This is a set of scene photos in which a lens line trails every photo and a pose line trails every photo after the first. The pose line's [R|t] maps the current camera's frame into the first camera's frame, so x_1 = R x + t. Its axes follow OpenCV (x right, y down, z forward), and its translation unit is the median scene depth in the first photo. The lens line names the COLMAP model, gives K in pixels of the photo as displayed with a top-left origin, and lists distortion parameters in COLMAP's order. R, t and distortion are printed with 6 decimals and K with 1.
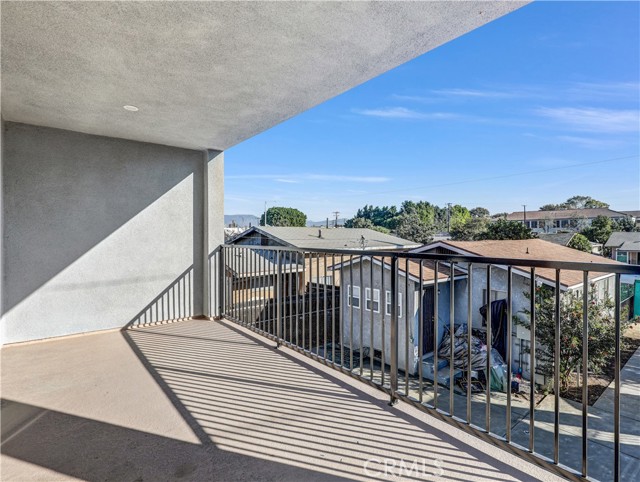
lens RADIAL K [[334.1, 0, 320.0], [0, 334.1, 241.0], [0, 0, 1]] dist [-0.017881, 0.000865]
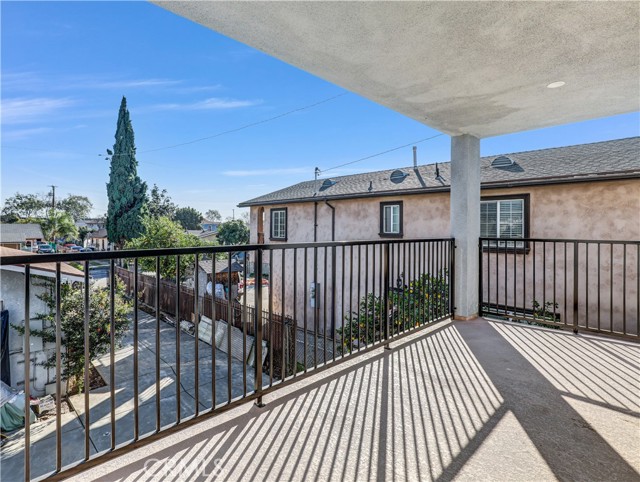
lens RADIAL K [[331.3, 0, 320.0], [0, 331.3, 241.0], [0, 0, 1]] dist [0.002644, 0.000288]
pose [[-0.108788, -0.029619, 0.993624, -0.438763], [0.007476, 0.999503, 0.030613, -0.007012], [-0.994037, 0.010759, -0.108513, 0.547583]]
